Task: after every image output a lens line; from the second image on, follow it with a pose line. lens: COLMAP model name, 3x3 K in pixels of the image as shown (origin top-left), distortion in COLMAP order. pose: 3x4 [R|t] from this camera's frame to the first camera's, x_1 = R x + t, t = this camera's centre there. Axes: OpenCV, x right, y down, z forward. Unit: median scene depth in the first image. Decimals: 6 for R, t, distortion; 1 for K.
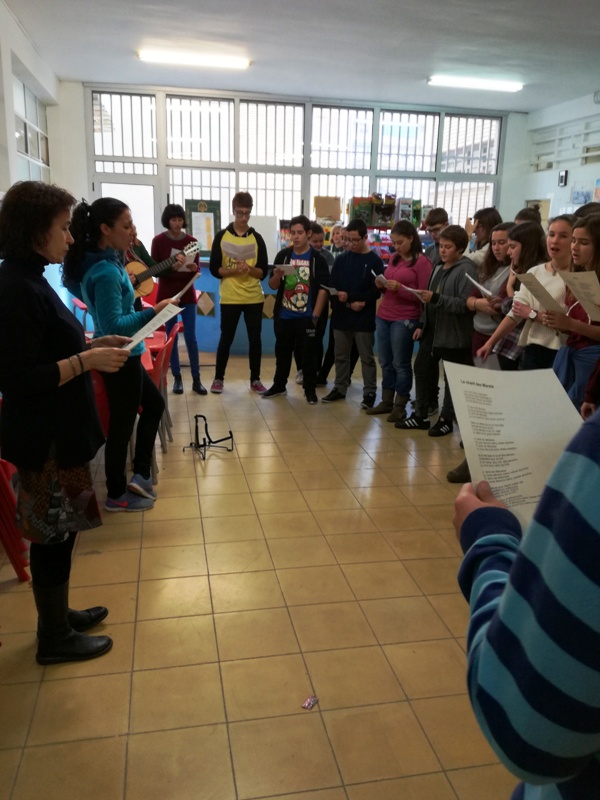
lens RADIAL K [[654.1, 0, 300.0], [0, 654.1, 400.0], [0, 0, 1]] dist [0.108267, -0.201108]
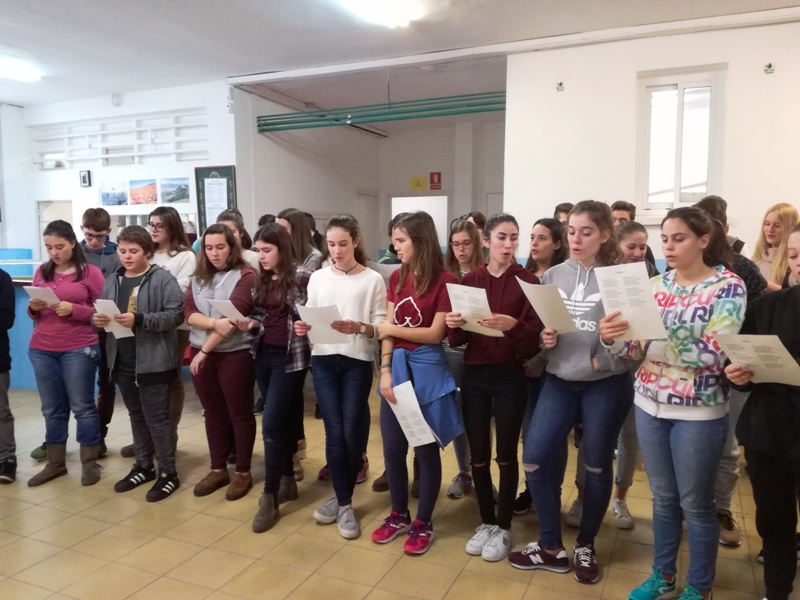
lens RADIAL K [[654.1, 0, 400.0], [0, 654.1, 300.0], [0, 0, 1]] dist [0.108267, -0.201108]
pose [[0.589401, -0.102559, 0.801304, -0.106433], [0.221818, 0.974330, -0.038455, -0.032687], [-0.776790, 0.200409, 0.597021, 0.129448]]
